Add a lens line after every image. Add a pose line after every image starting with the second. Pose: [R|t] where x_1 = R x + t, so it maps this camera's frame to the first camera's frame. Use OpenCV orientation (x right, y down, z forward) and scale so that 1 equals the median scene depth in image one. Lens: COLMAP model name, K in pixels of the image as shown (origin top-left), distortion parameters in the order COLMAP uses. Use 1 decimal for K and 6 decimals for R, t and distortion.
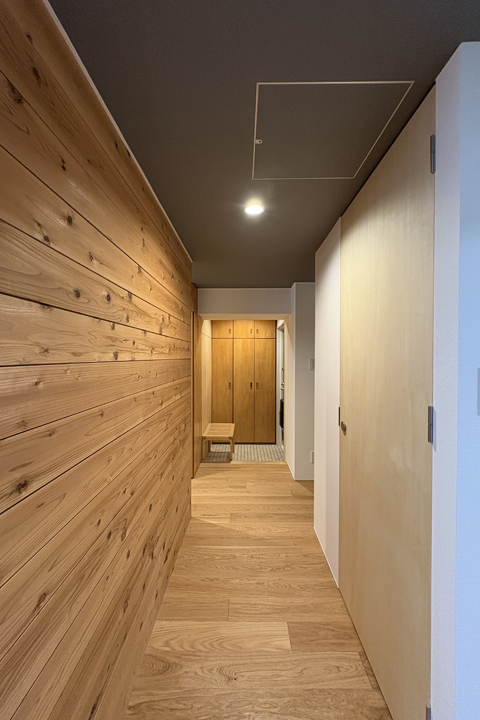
lens RADIAL K [[291.3, 0, 240.0], [0, 291.3, 360.0], [0, 0, 1]] dist [0.001516, 0.000174]
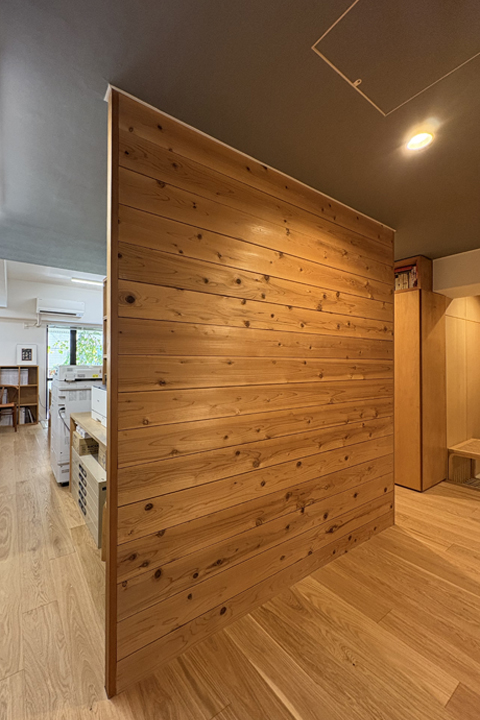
lens RADIAL K [[300.5, 0, 208.9], [0, 300.5, 361.2], [0, 0, 1]] dist [-0.000185, -0.000162]
pose [[0.564003, -0.005472, -0.825755, 0.401009], [-0.013691, 0.999779, -0.015976, 0.118563], [0.825660, 0.020316, 0.563803, 0.049657]]
